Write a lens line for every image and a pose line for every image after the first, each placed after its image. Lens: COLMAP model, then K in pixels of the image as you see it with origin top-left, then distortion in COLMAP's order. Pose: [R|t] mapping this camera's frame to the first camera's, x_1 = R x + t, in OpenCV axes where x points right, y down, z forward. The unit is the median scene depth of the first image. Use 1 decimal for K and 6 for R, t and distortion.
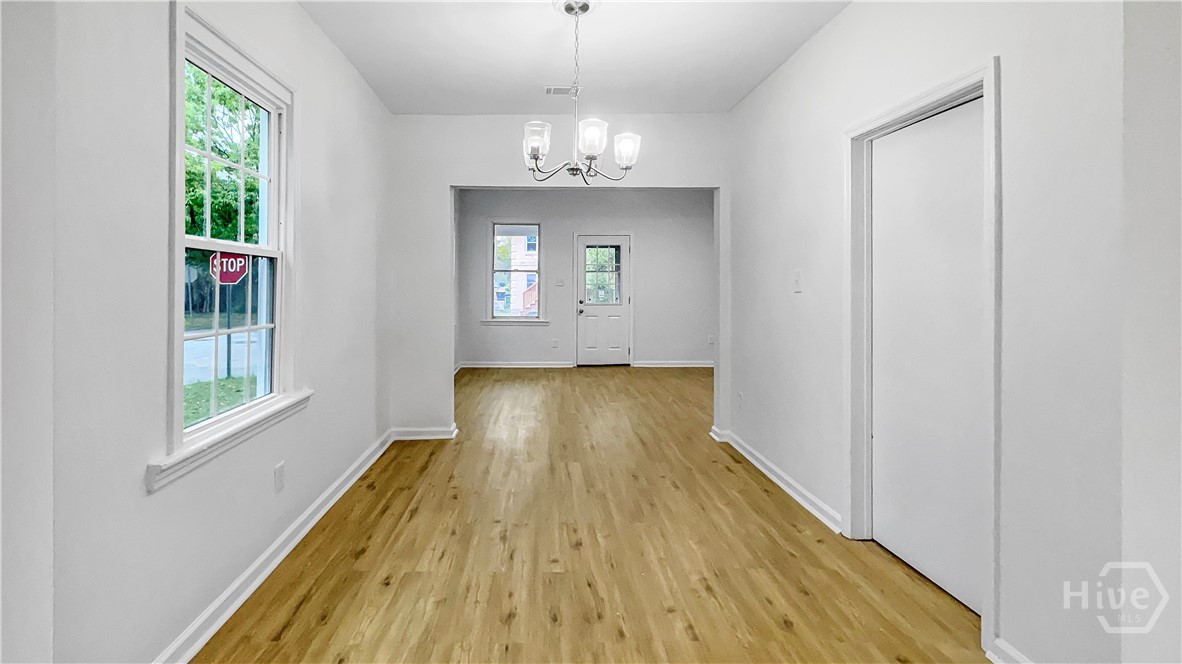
lens RADIAL K [[495.8, 0, 589.9], [0, 495.8, 314.4], [0, 0, 1]] dist [-0.000949, -0.000169]
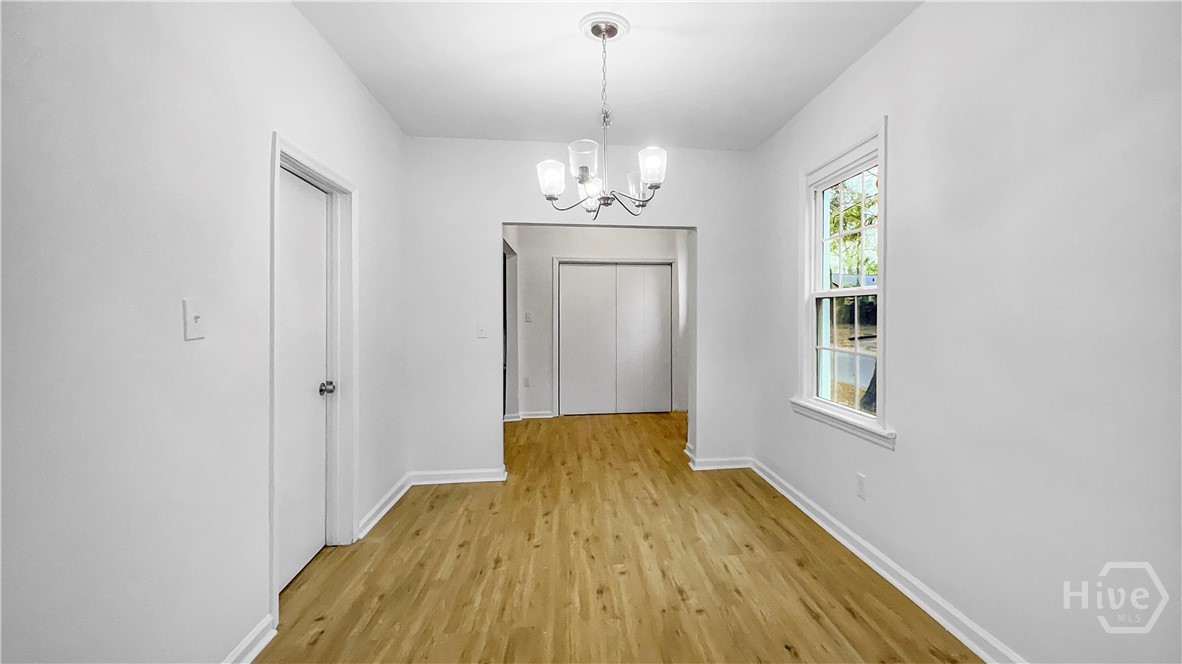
lens RADIAL K [[495.8, 0, 589.9], [0, 495.8, 314.4], [0, 0, 1]] dist [-0.000949, -0.000169]
pose [[-0.998506, 0.004466, 0.054460, -0.061402], [0.007835, 0.998057, 0.061811, -0.139258], [-0.054078, 0.062146, -0.996601, 2.084128]]
